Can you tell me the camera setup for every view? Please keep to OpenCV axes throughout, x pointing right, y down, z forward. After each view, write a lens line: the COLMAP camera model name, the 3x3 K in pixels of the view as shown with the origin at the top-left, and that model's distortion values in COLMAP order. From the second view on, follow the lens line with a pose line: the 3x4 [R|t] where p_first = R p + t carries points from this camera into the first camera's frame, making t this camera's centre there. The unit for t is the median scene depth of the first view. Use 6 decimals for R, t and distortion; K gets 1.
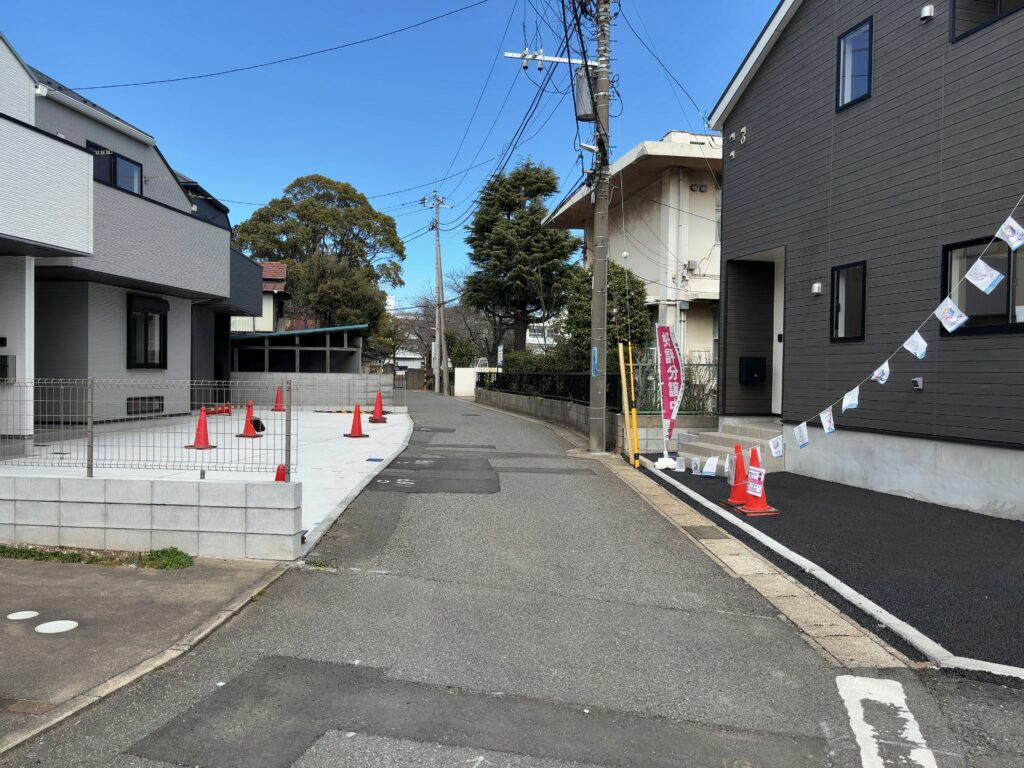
lens RADIAL K [[768.9, 0, 508.9], [0, 768.9, 387.3], [0, 0, 1]] dist [0.061394, -0.066757]
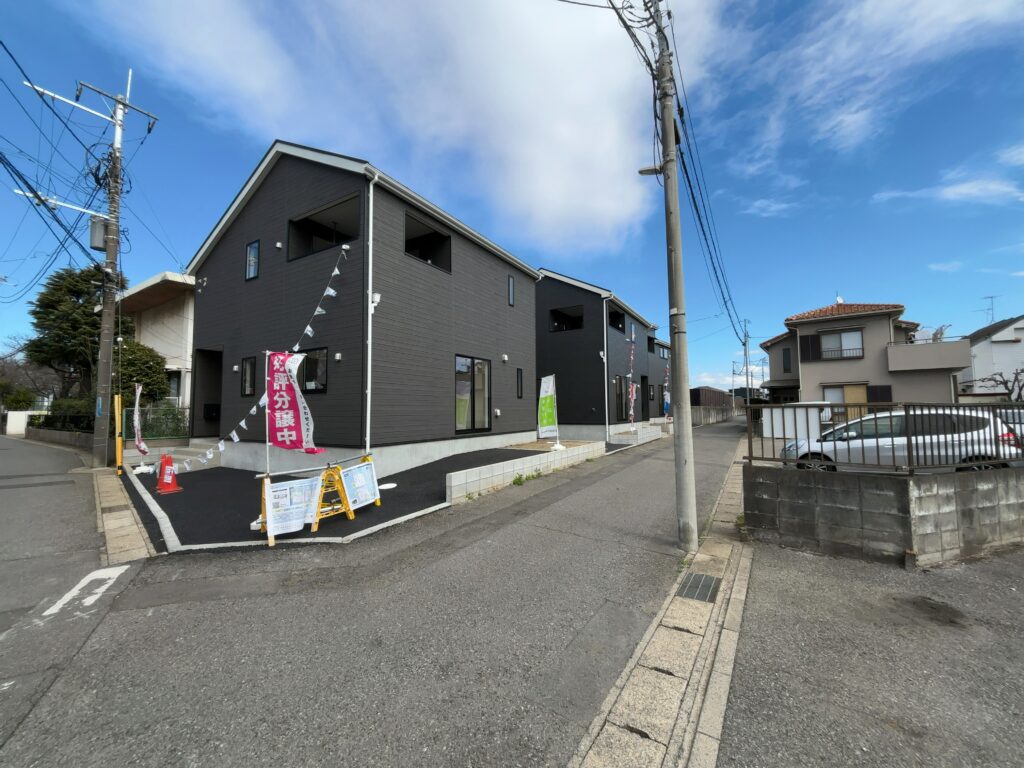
lens RADIAL K [[409.0, 0, 512.0], [0, 409.0, 384.0], [0, 0, 1]] dist [-0.000532, -0.000370]
pose [[0.708069, 0.027933, 0.705590, 0.166118], [0.030065, 0.997119, -0.069645, 0.002088], [-0.705503, 0.070527, 0.705189, -0.191005]]
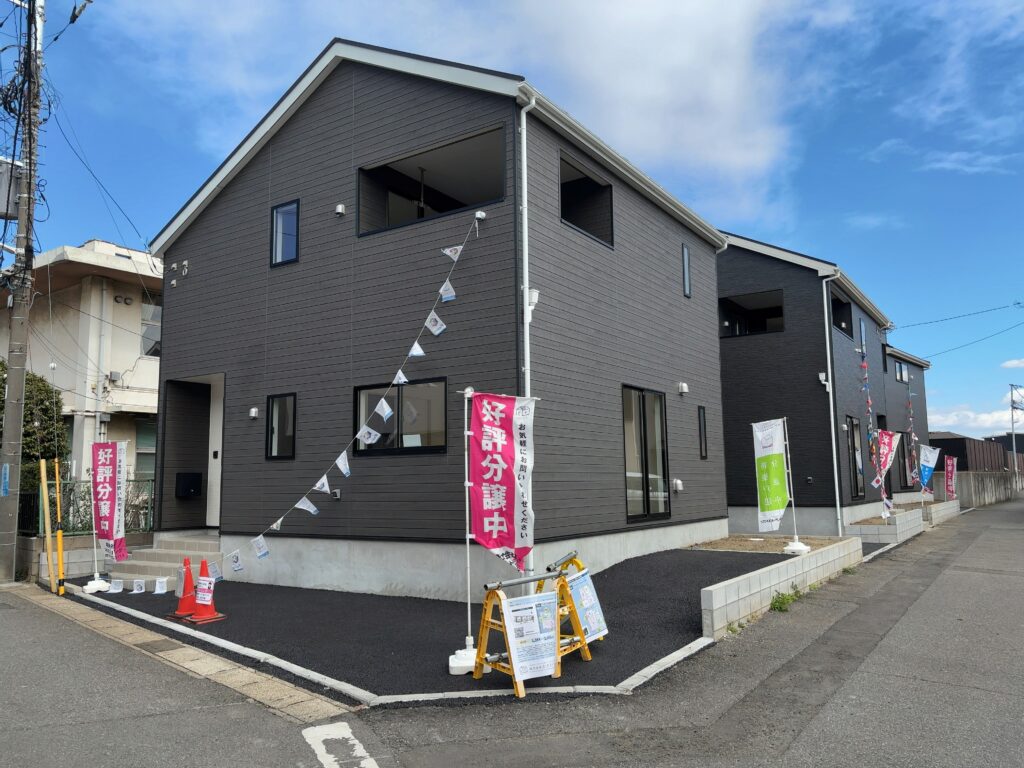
lens RADIAL K [[768.9, 0, 508.9], [0, 768.9, 387.3], [0, 0, 1]] dist [0.061394, -0.066757]
pose [[0.745439, 0.058681, 0.663986, -0.082687], [0.034627, 0.991364, -0.126488, -0.007152], [-0.665674, 0.117281, 0.736969, -0.095660]]
